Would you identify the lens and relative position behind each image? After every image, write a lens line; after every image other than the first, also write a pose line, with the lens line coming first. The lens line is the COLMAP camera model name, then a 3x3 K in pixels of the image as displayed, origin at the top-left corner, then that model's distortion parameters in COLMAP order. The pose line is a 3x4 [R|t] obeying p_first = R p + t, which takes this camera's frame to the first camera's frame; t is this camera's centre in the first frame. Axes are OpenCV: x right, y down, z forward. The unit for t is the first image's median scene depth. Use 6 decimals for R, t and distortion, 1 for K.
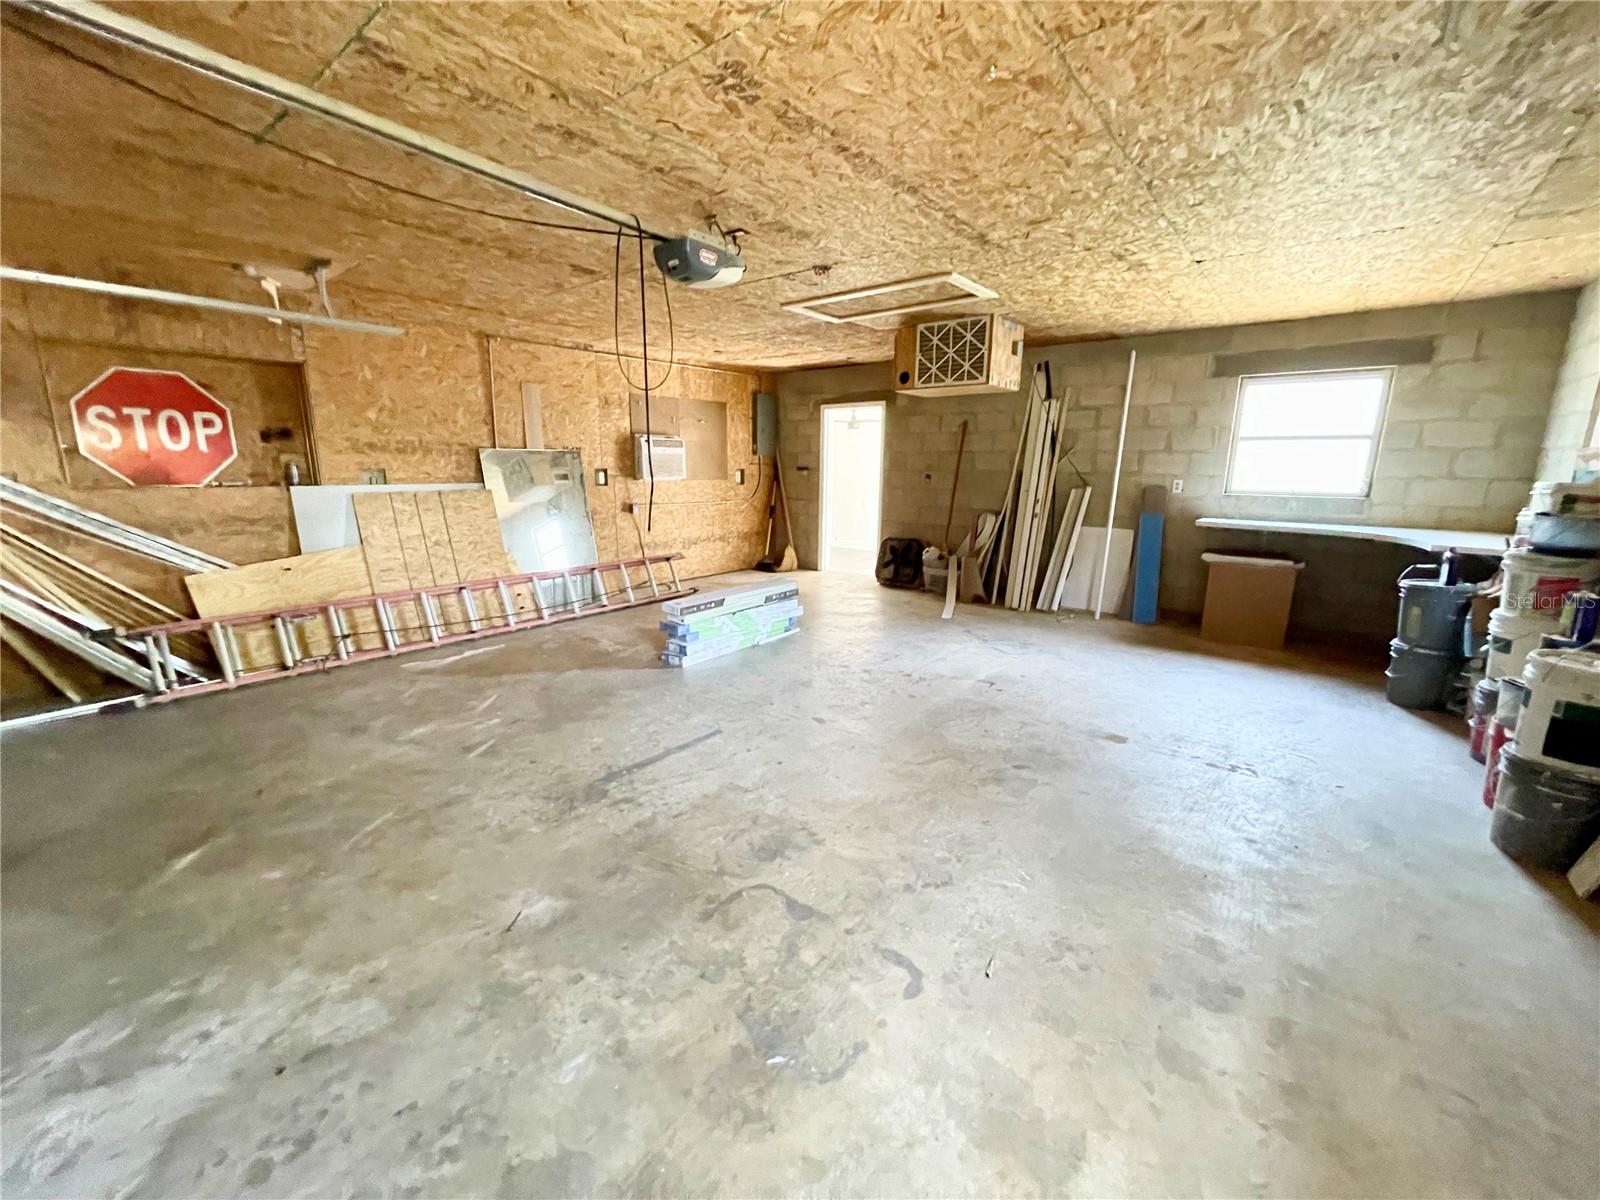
lens RADIAL K [[650.1, 0, 790.3], [0, 650.1, 602.2], [0, 0, 1]] dist [-0.000624, 0.000214]
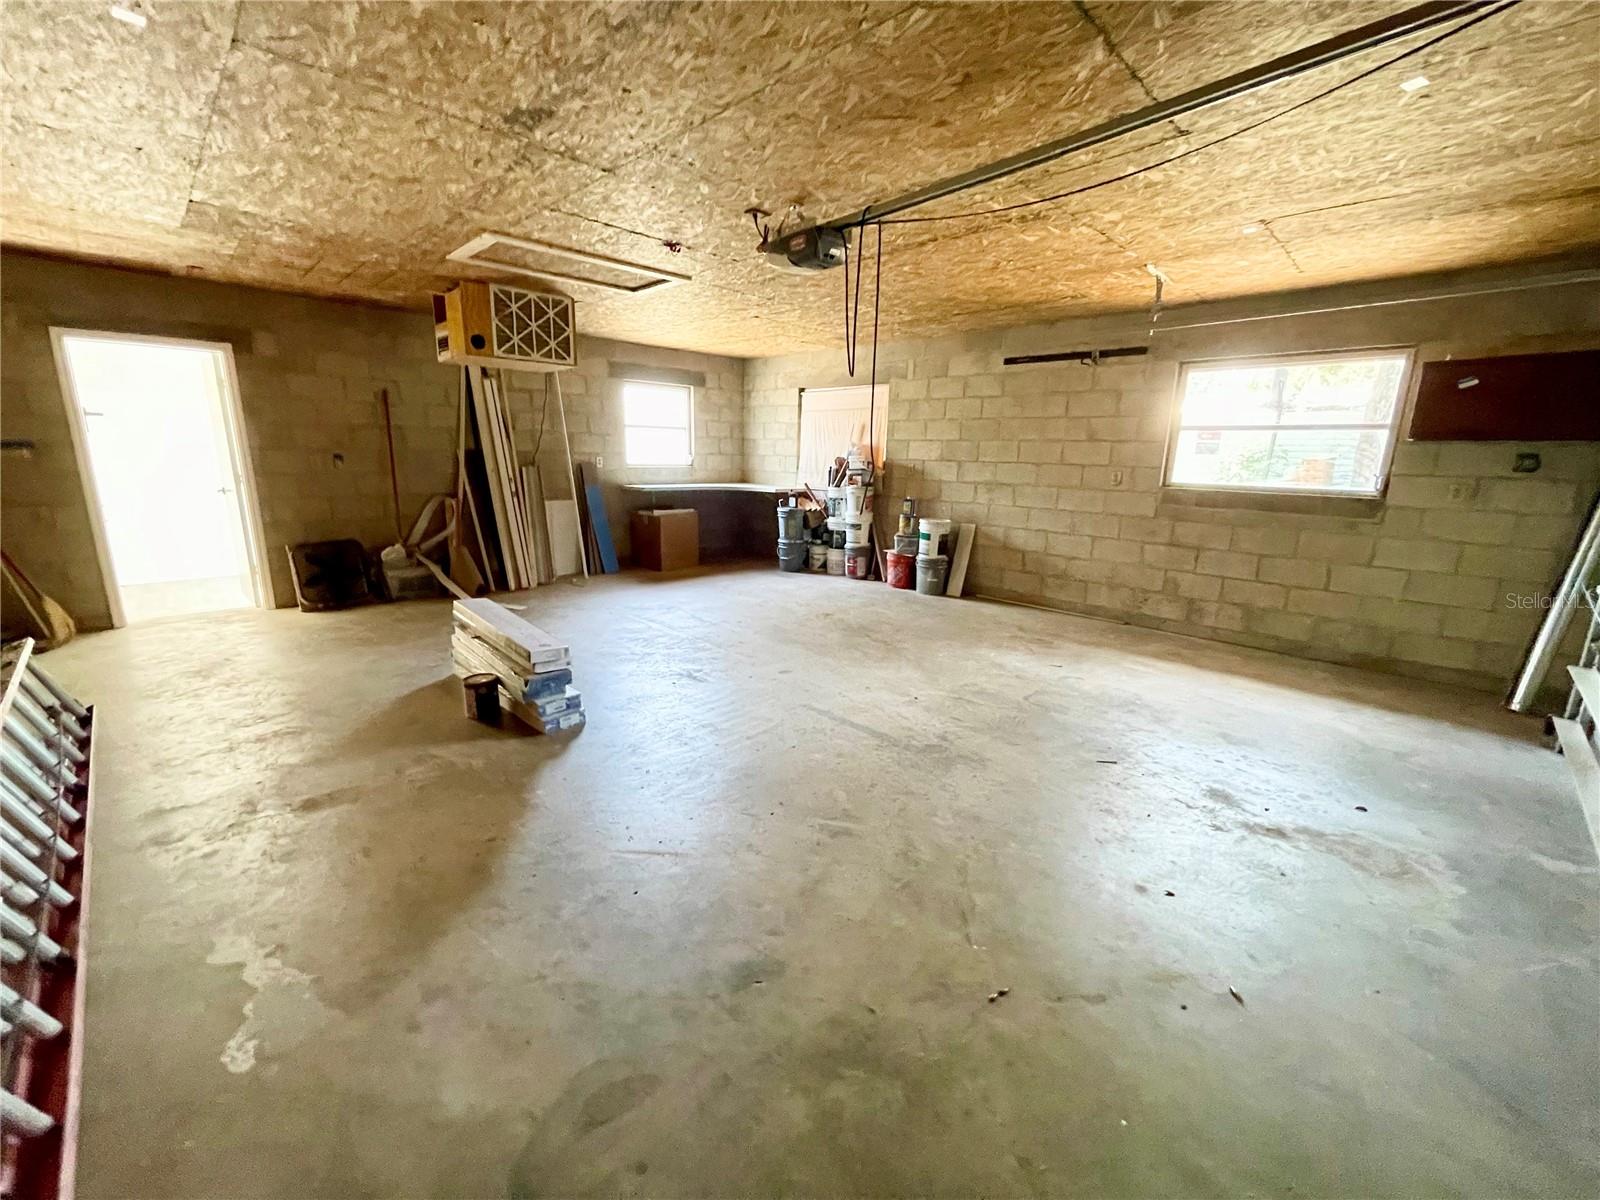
lens RADIAL K [[650.1, 0, 790.3], [0, 650.1, 602.2], [0, 0, 1]] dist [-0.000624, 0.000214]
pose [[0.097158, -0.231434, 0.967987, -0.740693], [0.192238, 0.958637, 0.209904, -0.125474], [-0.976527, 0.165690, 0.137630, 0.576624]]
